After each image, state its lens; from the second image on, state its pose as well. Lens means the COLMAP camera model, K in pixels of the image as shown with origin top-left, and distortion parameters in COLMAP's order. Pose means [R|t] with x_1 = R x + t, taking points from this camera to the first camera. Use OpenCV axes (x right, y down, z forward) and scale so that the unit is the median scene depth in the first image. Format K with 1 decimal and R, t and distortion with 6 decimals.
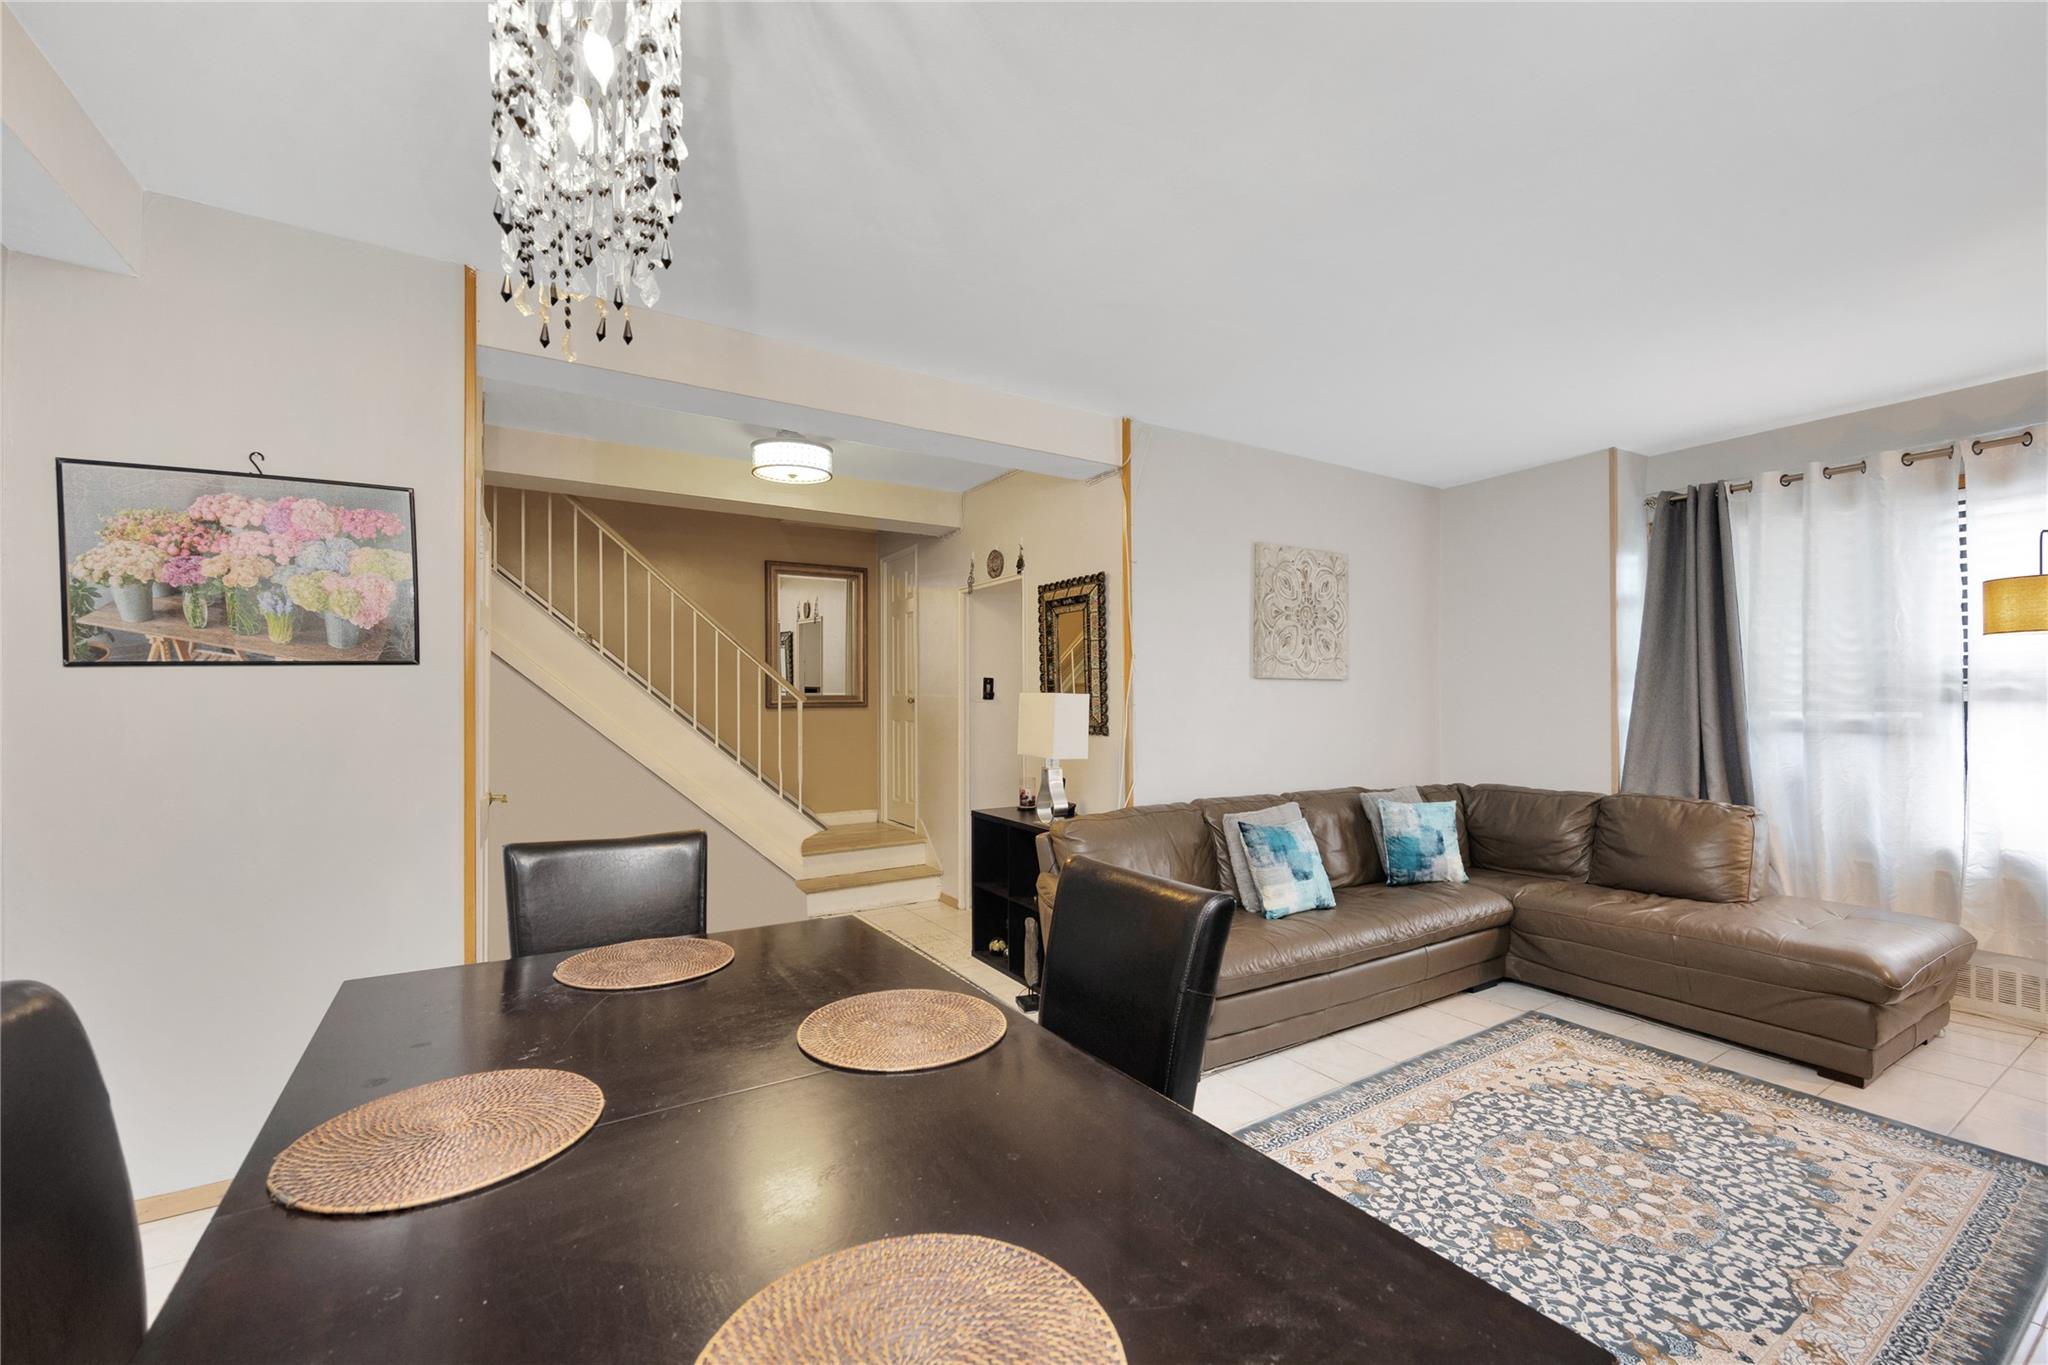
lens RADIAL K [[818.7, 0, 1026.8], [0, 818.7, 701.3], [0, 0, 1]] dist [-0.002865, -0.000185]
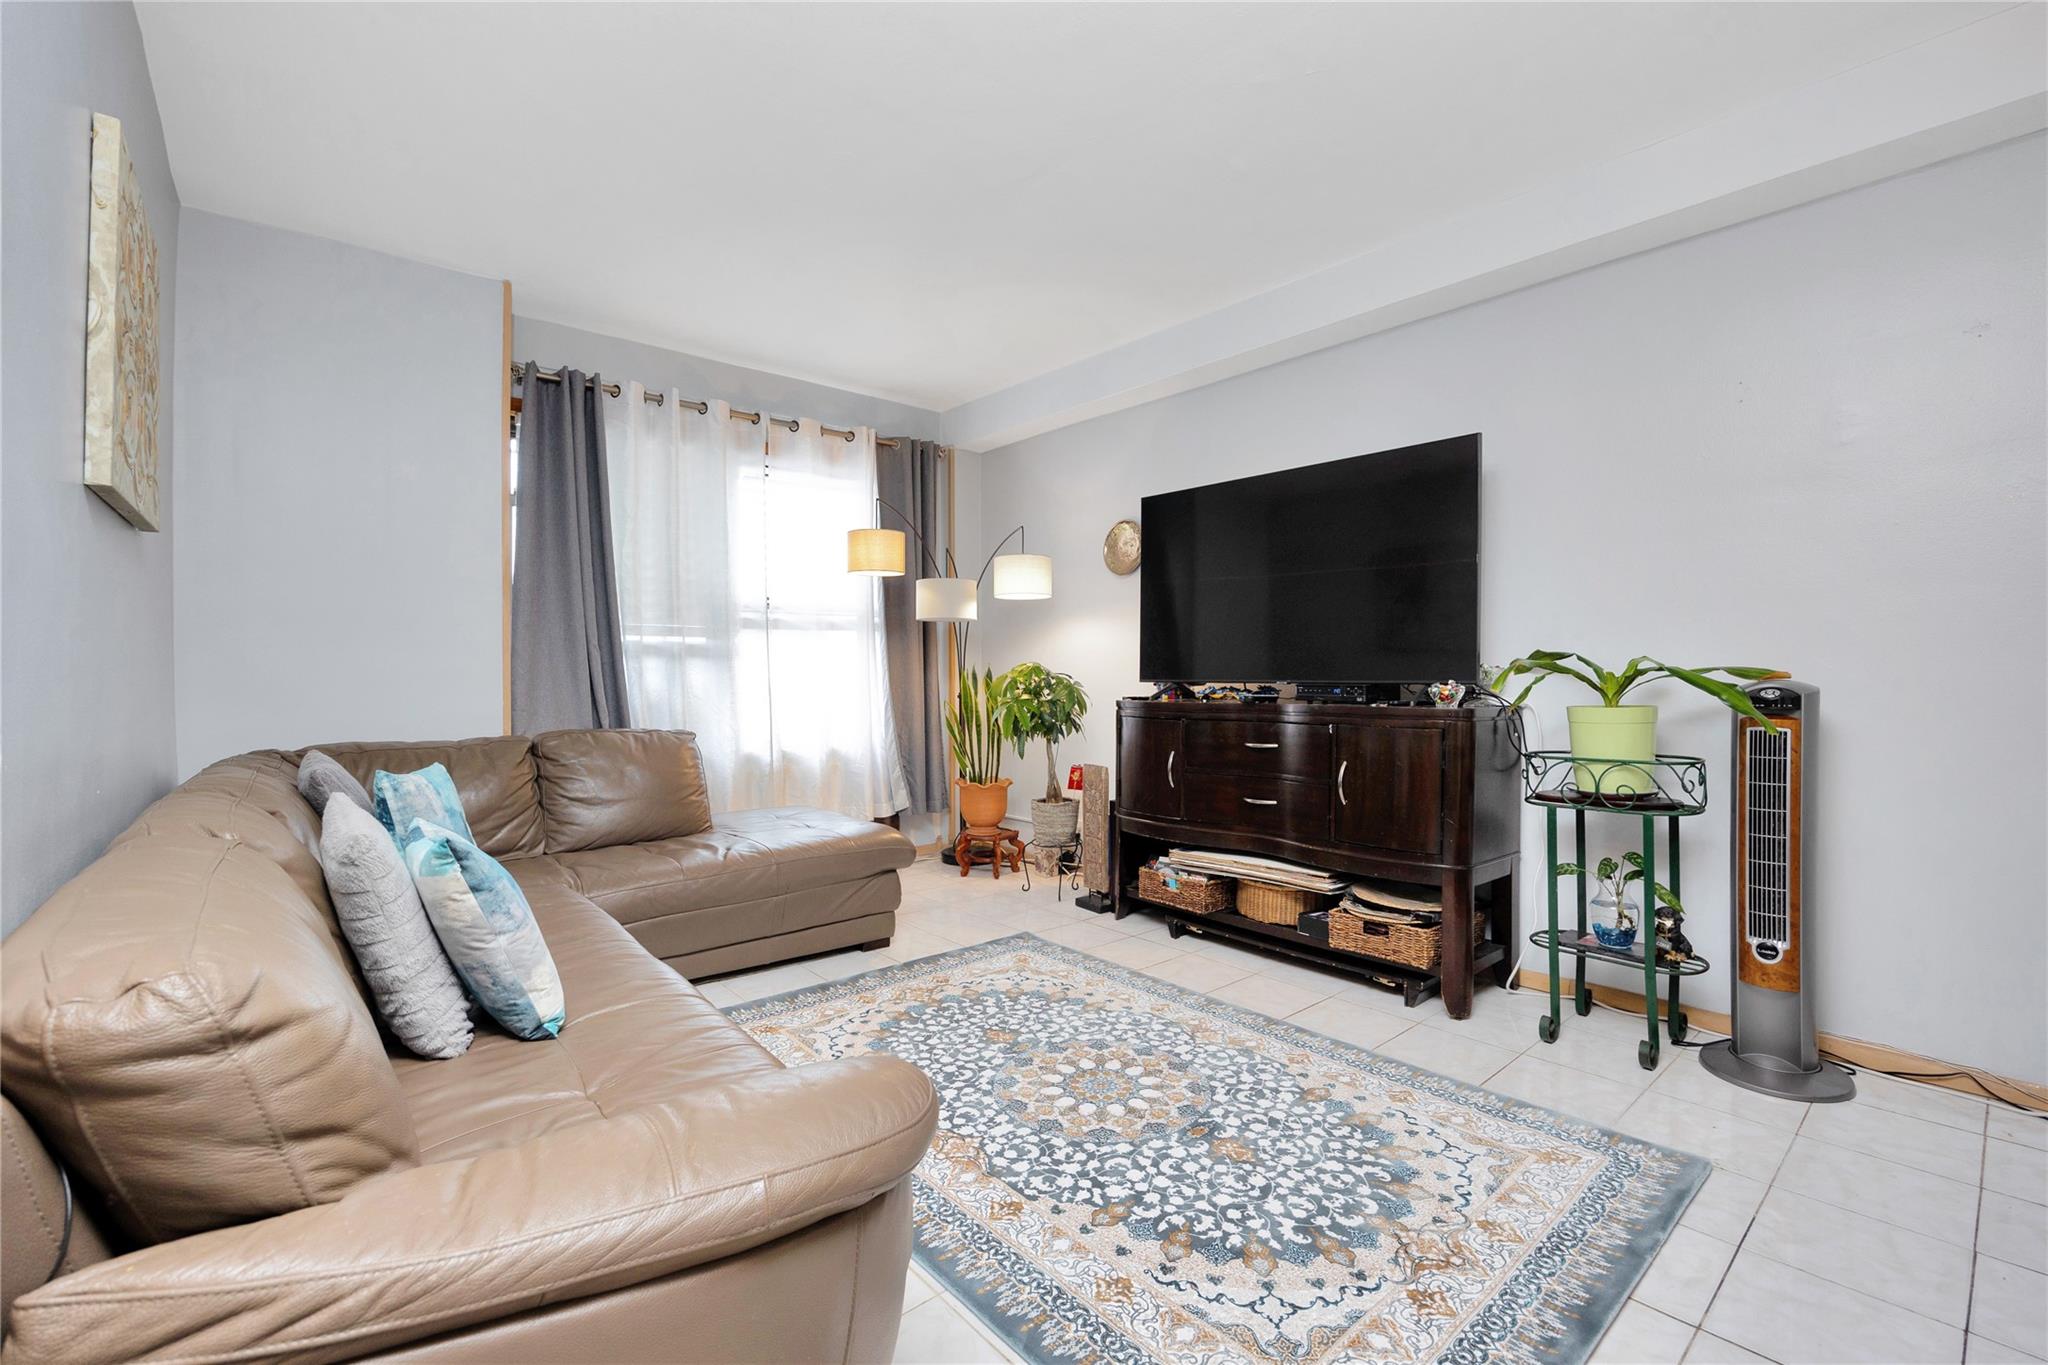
lens RADIAL K [[891.1, 0, 1015.7], [0, 891.1, 678.7], [0, 0, 1]] dist [-0.014204, 0.000815]
pose [[-0.157612, -0.001056, 0.987501, -0.203056], [0.001196, 0.999998, 0.001260, 0.070025], [-0.987500, 0.001380, -0.157611, 0.792235]]
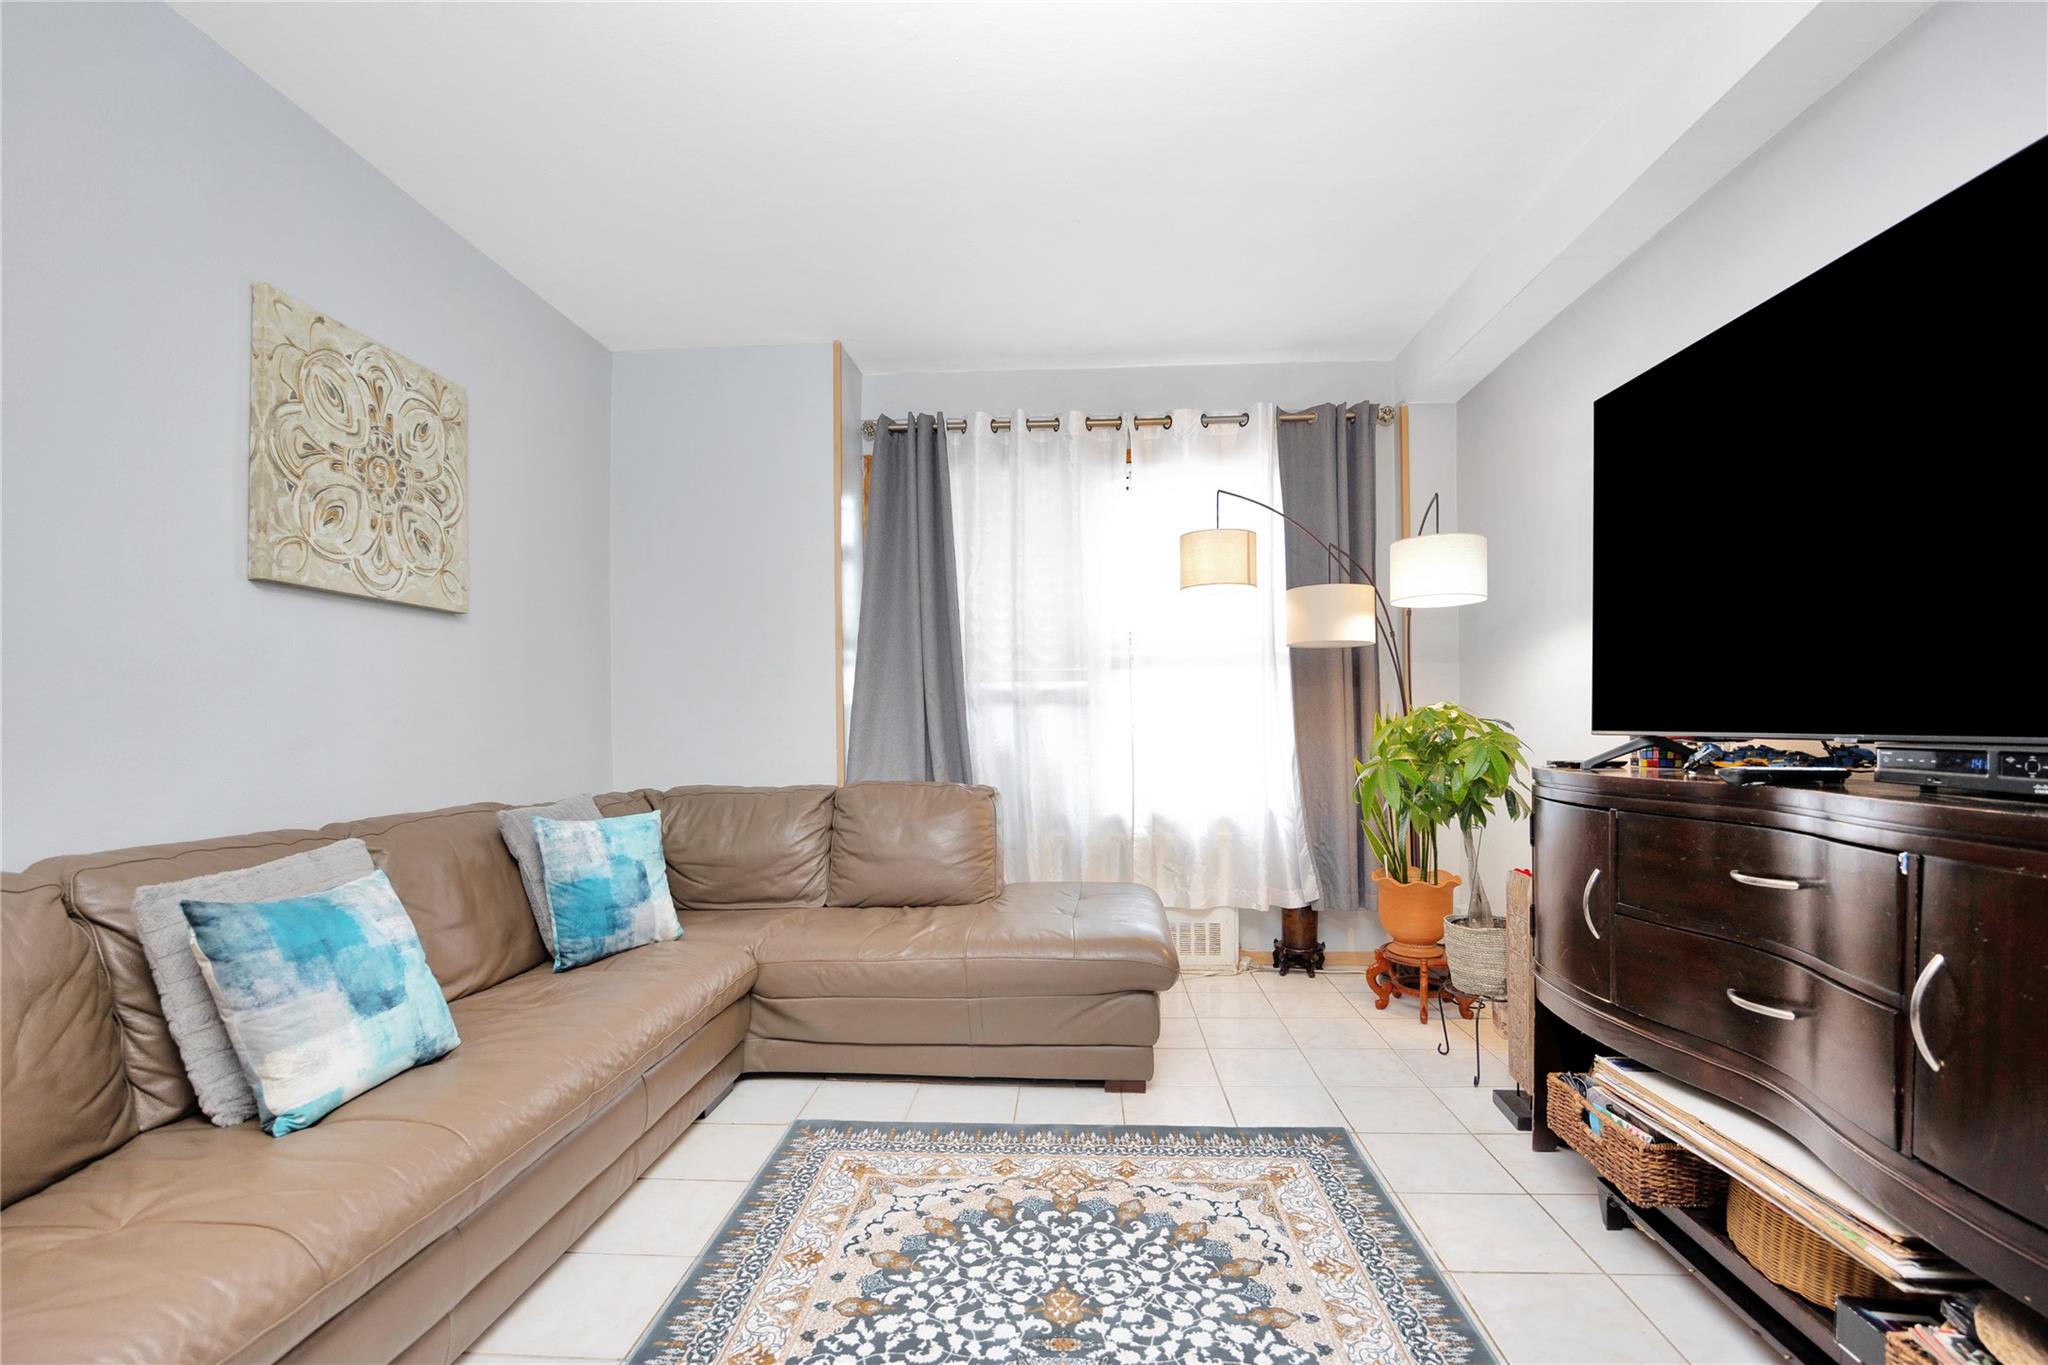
lens RADIAL K [[891.1, 0, 1031.2], [0, 891.1, 726.2], [0, 0, 1]] dist [-0.014204, 0.000815]
pose [[0.566144, -0.004817, 0.824292, 0.144589], [0.005652, 0.999982, 0.001962, 0.066486], [-0.824287, 0.003548, 0.566161, 0.439516]]
